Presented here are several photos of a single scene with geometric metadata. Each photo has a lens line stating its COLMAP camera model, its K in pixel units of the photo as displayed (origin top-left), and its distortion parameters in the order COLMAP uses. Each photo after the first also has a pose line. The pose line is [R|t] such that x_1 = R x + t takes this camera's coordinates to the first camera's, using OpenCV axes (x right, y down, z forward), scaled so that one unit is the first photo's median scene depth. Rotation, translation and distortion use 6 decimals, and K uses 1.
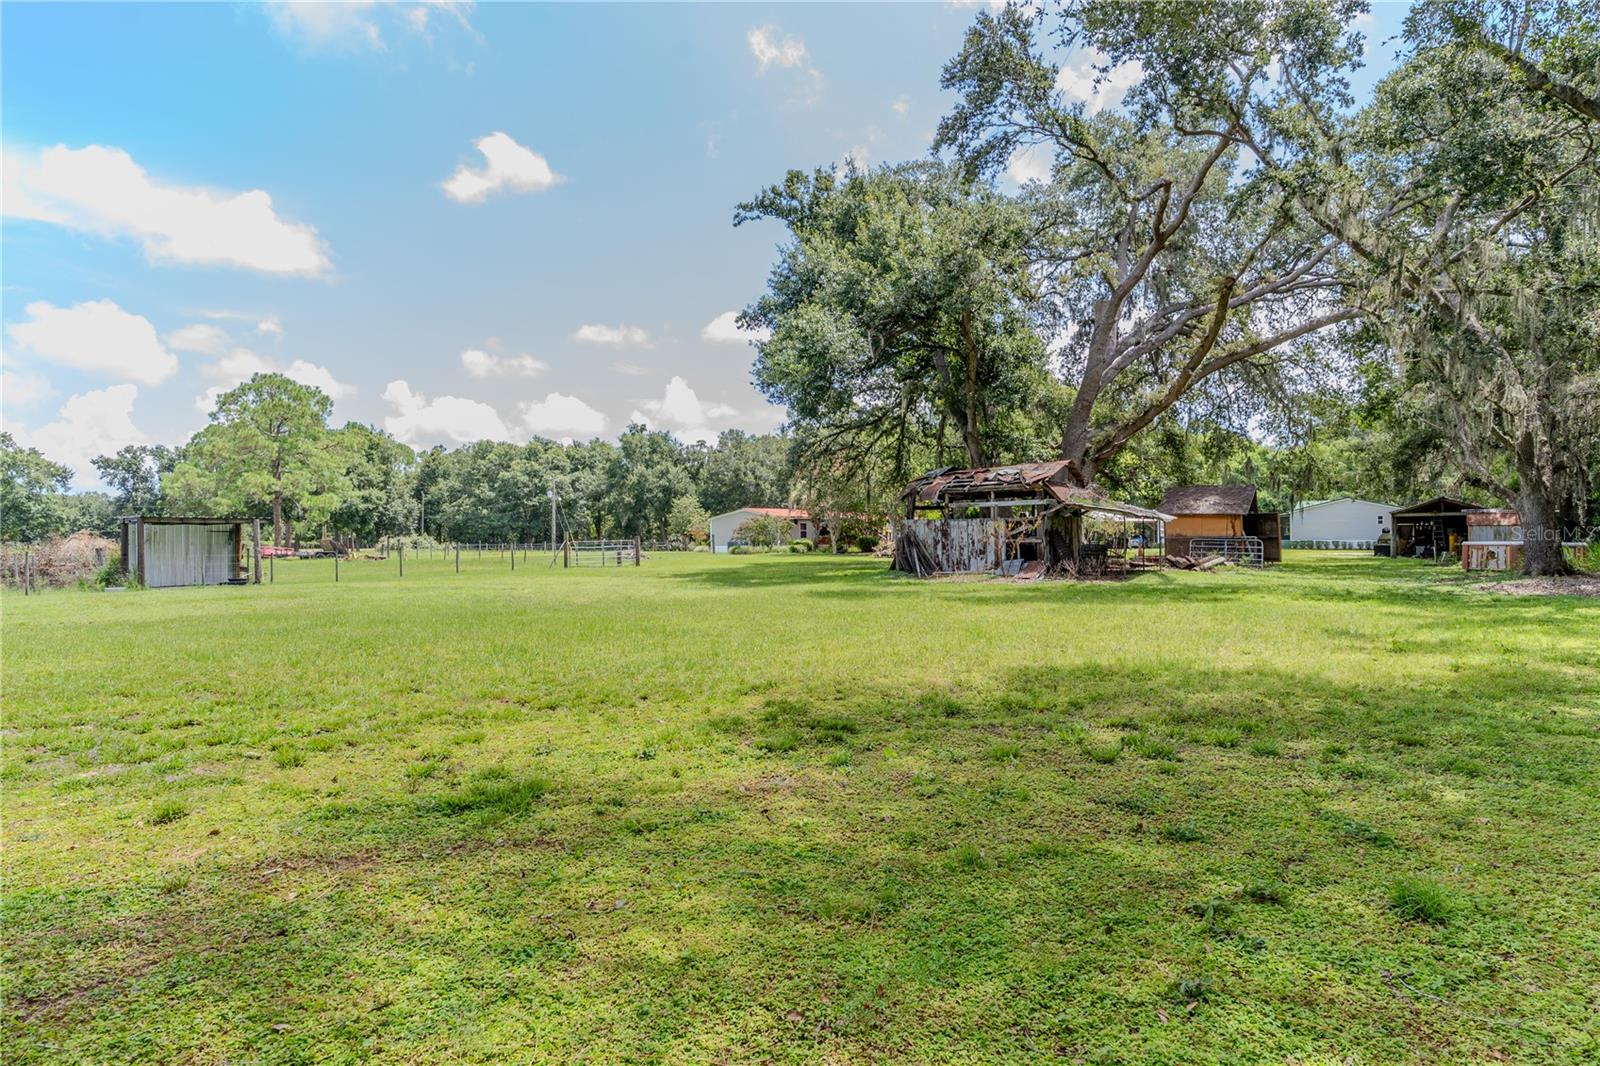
lens RADIAL K [[802.0, 0, 800.0], [0, 802.0, 533.0], [0, 0, 1]] dist [0.005263, 0.001088]
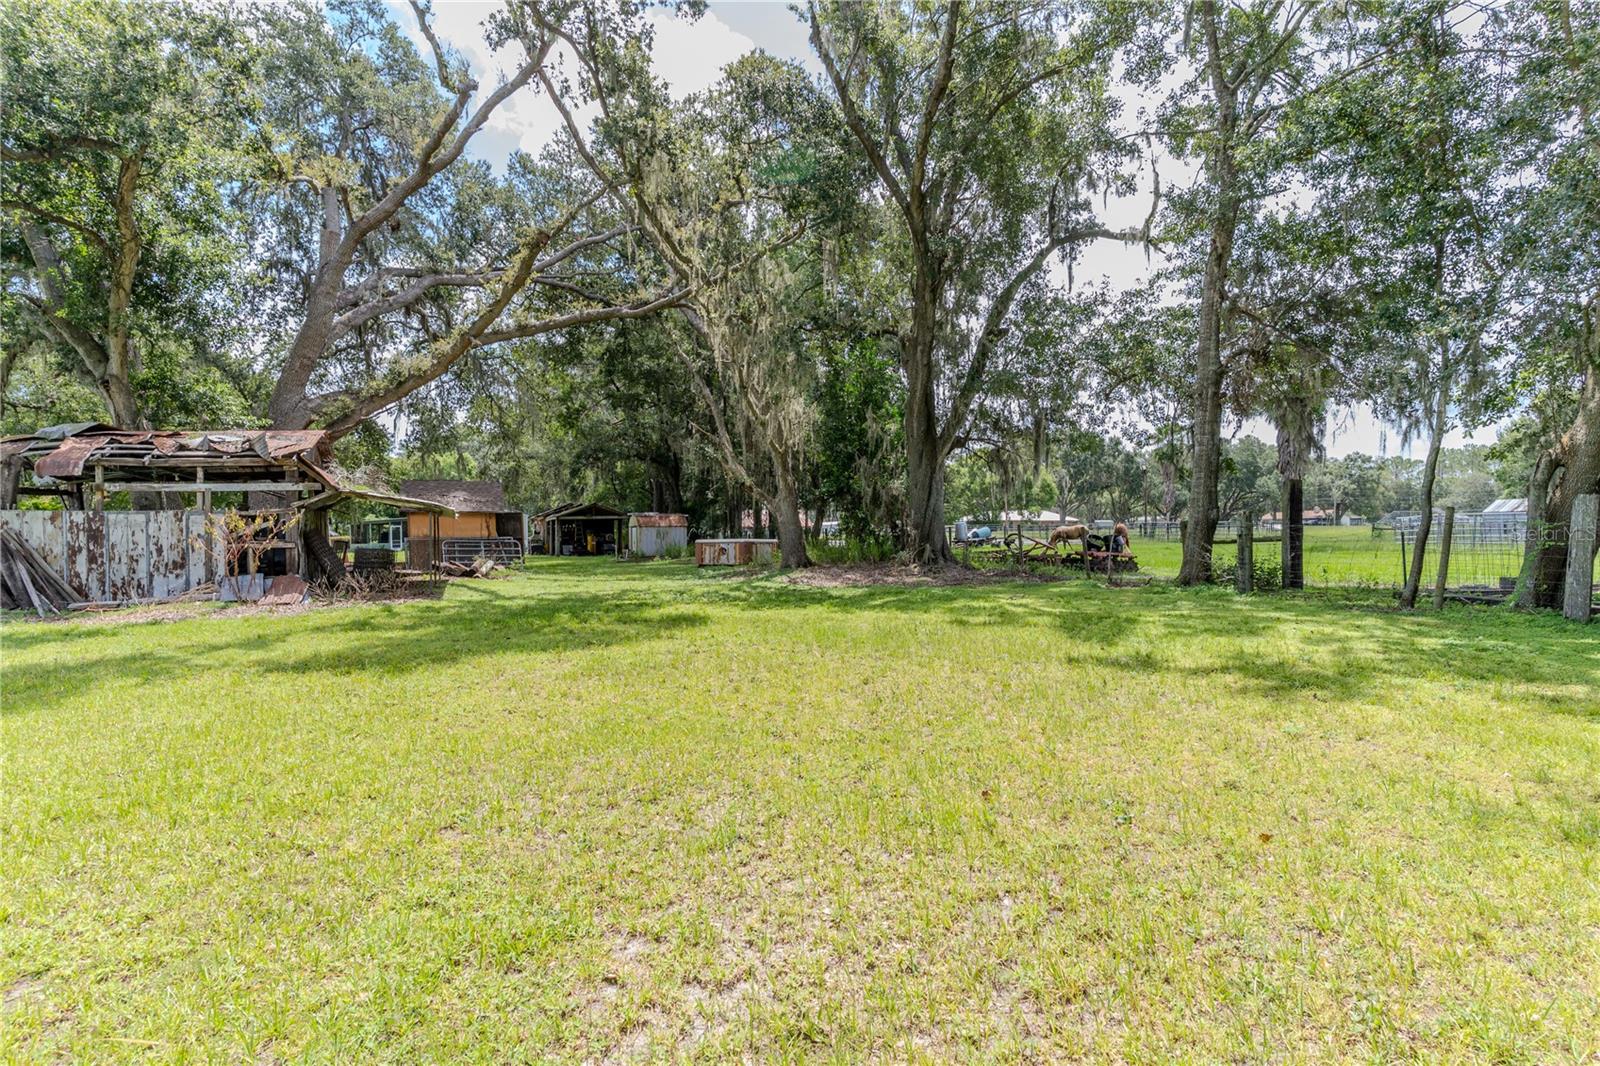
lens RADIAL K [[802.0, 0, 800.0], [0, 802.0, 533.0], [0, 0, 1]] dist [0.005263, 0.001088]
pose [[0.542670, -0.003944, 0.839937, -0.031218], [0.006345, 0.999980, 0.000596, 0.001774], [-0.839922, 0.005006, 0.542684, 0.262103]]
